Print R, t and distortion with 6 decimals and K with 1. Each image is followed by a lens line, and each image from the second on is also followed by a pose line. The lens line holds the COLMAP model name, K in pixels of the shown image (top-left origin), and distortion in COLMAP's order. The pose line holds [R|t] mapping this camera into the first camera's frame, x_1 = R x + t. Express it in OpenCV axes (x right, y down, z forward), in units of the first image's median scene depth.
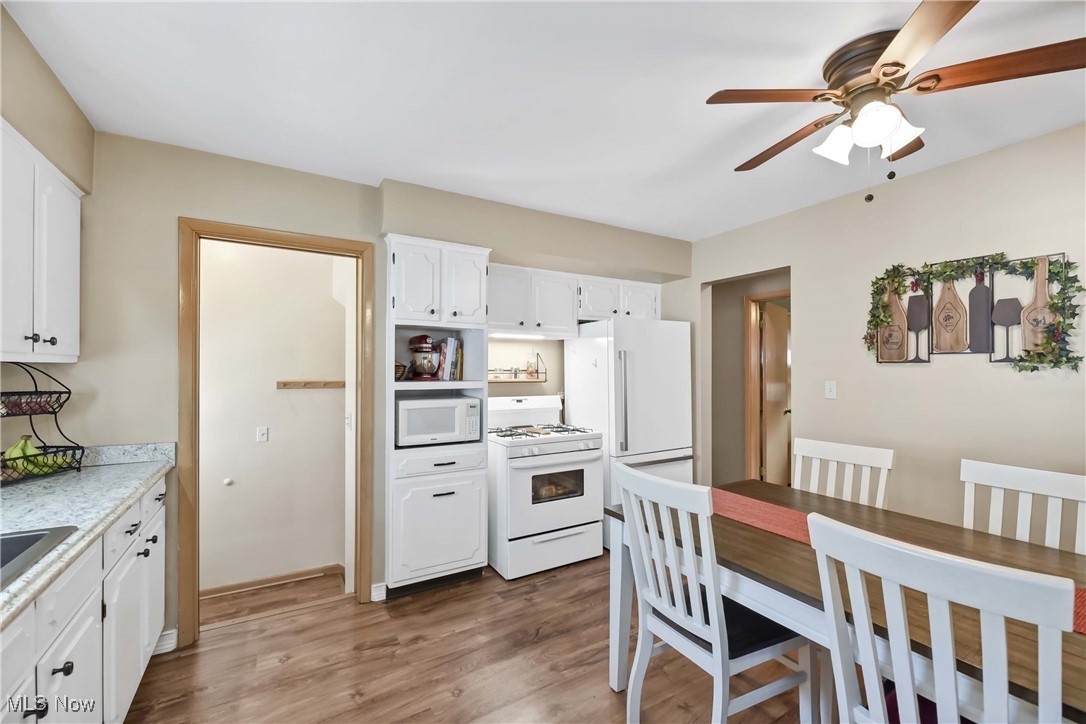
lens RADIAL K [[457.8, 0, 538.9], [0, 457.8, 365.1], [0, 0, 1]] dist [-0.000489, -0.000104]
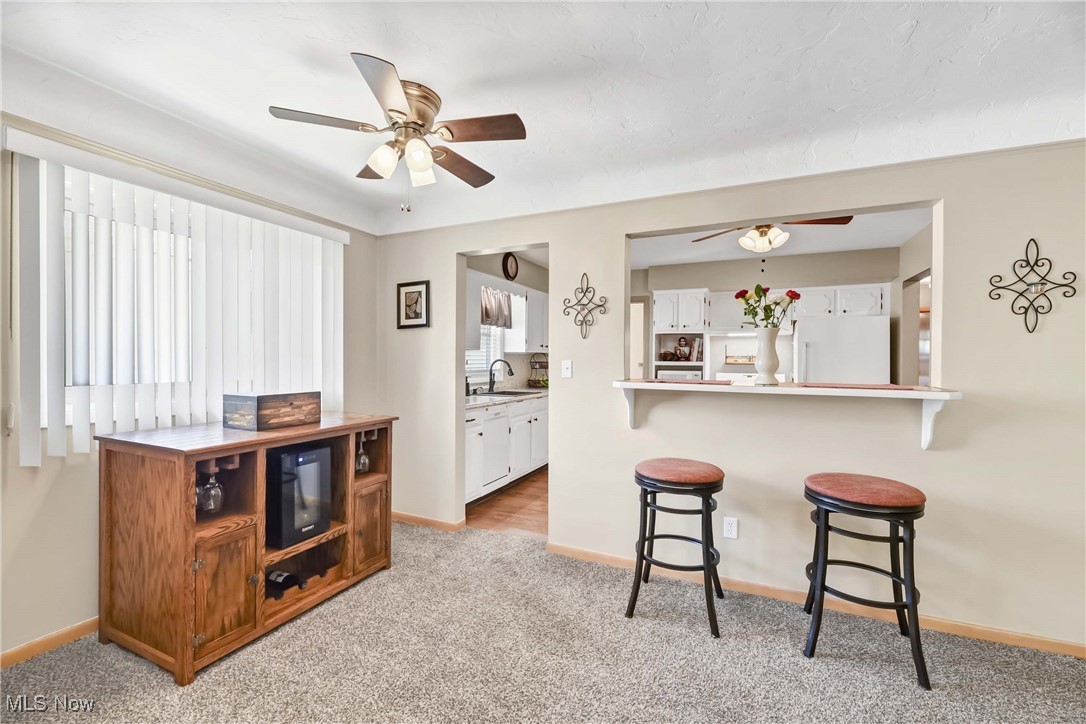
lens RADIAL K [[441.5, 0, 555.7], [0, 441.5, 365.4], [0, 0, 1]] dist [-0.009394, 0.000047]
pose [[0.583925, 0.011922, -0.811720, 1.203417], [0.003841, 0.999840, 0.017449, 0.022376], [0.811798, -0.013307, 0.583786, -0.633775]]
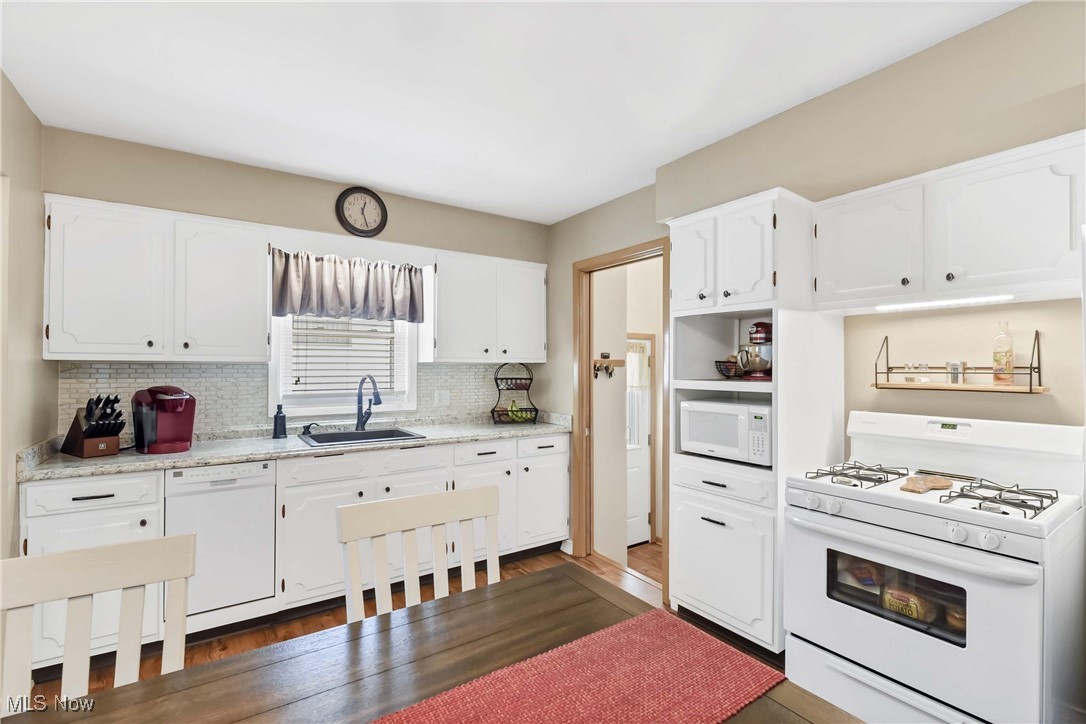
lens RADIAL K [[487.4, 0, 543.0], [0, 487.4, 362.0], [0, 0, 1]] dist [0.002002, 0.000014]
pose [[0.070185, -0.010490, -0.997479, 0.733232], [0.007664, 0.999921, -0.009977, 0.010201], [0.997505, -0.006945, 0.070260, 0.750900]]
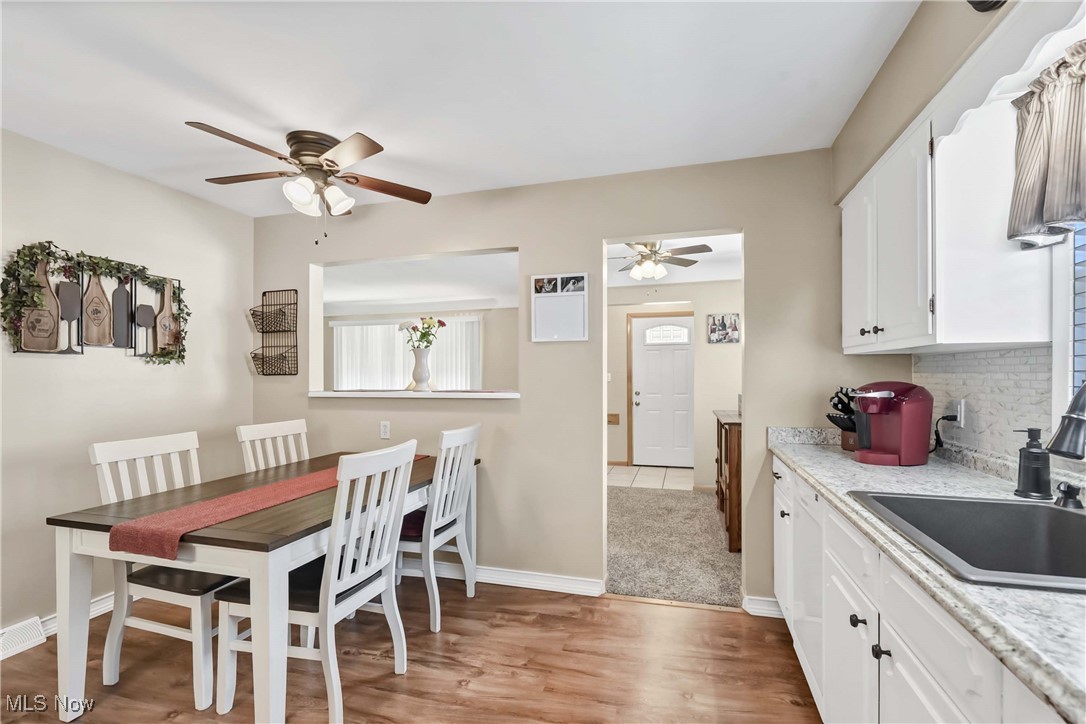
lens RADIAL K [[473.1, 0, 554.0], [0, 473.1, 374.5], [0, 0, 1]] dist [0.000590, 0.000102]
pose [[-0.706236, 0.002005, 0.707974, -0.577353], [-0.003659, 0.999972, -0.006481, 0.040370], [-0.707967, -0.007168, -0.706209, 1.003710]]
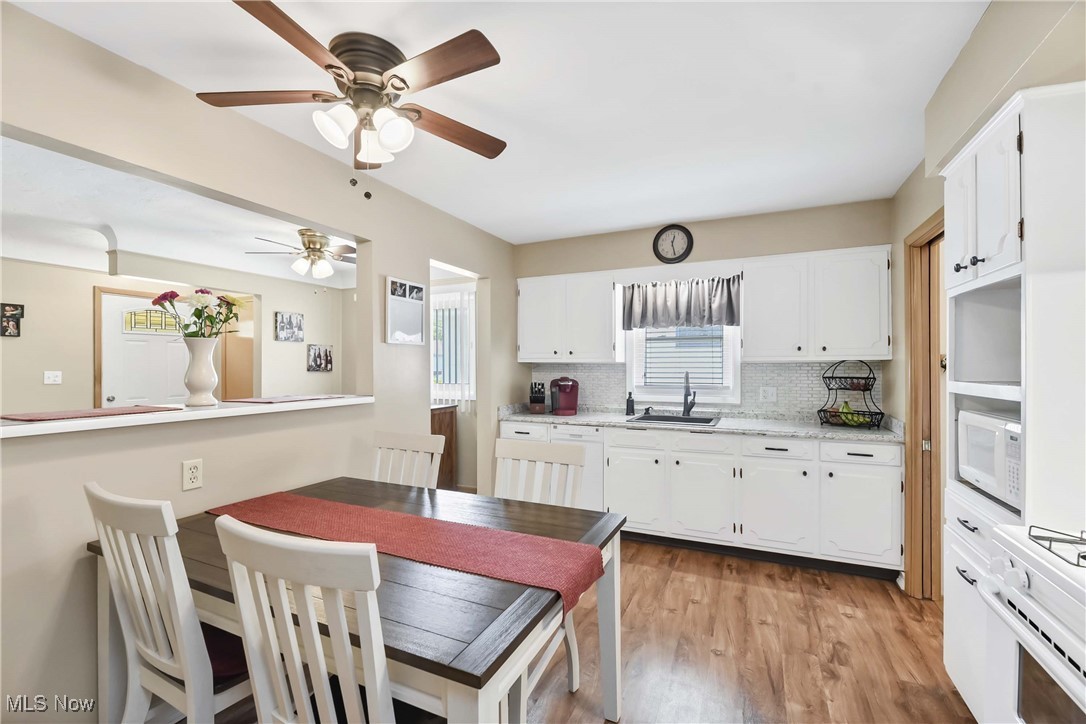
lens RADIAL K [[461.3, 0, 553.4], [0, 461.3, 363.2], [0, 0, 1]] dist [-0.001310, -0.000206]
pose [[-0.810683, -0.002974, -0.585478, 0.656447], [0.006355, 0.999883, -0.013879, 0.018192], [0.585451, -0.014972, -0.810570, 1.372598]]
